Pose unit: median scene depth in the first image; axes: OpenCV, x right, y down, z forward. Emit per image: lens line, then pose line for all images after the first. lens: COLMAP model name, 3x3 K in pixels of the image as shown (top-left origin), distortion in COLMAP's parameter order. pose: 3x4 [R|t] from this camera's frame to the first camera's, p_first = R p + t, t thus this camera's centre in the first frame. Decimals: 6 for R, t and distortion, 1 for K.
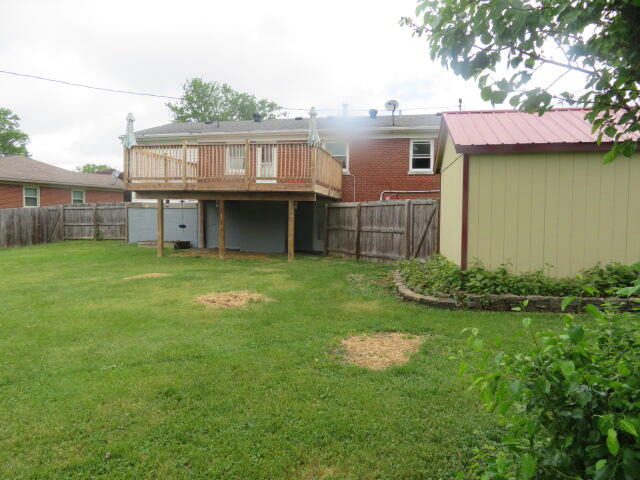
lens RADIAL K [[455.7, 0, 320.0], [0, 455.7, 240.0], [0, 0, 1]] dist [-0.004892, 0.003079]
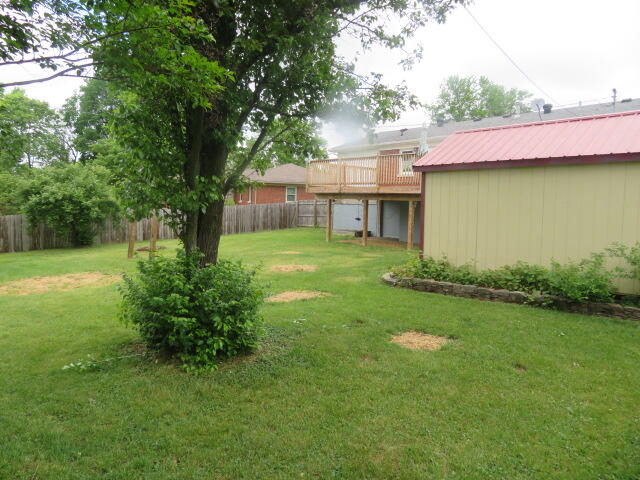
lens RADIAL K [[455.7, 0, 320.0], [0, 455.7, 240.0], [0, 0, 1]] dist [-0.004892, 0.003079]
pose [[0.812564, 0.048803, -0.580825, 0.306962], [-0.035137, 0.998778, 0.034765, -0.010386], [0.581812, -0.007840, 0.813286, -0.089812]]
